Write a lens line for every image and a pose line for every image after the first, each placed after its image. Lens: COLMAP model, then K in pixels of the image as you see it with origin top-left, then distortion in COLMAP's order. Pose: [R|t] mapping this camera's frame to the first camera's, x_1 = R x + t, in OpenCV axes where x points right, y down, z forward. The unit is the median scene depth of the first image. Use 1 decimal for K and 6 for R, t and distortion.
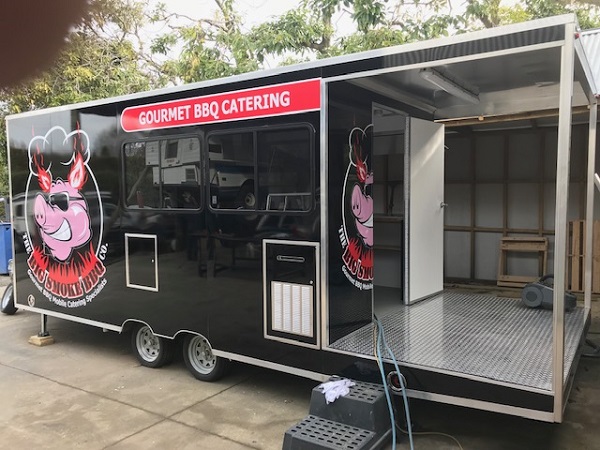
lens RADIAL K [[500.0, 0, 300.2], [0, 500.0, 227.4], [0, 0, 1]] dist [0.028367, -0.003575]
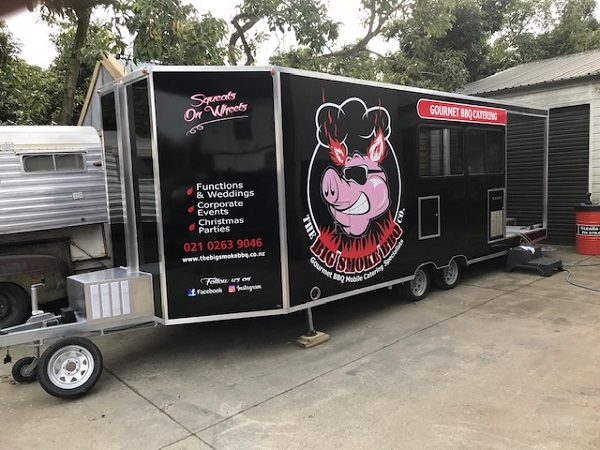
lens RADIAL K [[500.0, 0, 298.6], [0, 500.0, 225.8], [0, 0, 1]] dist [0.028367, -0.003575]
pose [[0.236107, -0.094339, 0.967137, -1.506170], [0.105541, 0.991878, 0.070987, -0.035708], [-0.965979, 0.085312, 0.244146, 0.906549]]
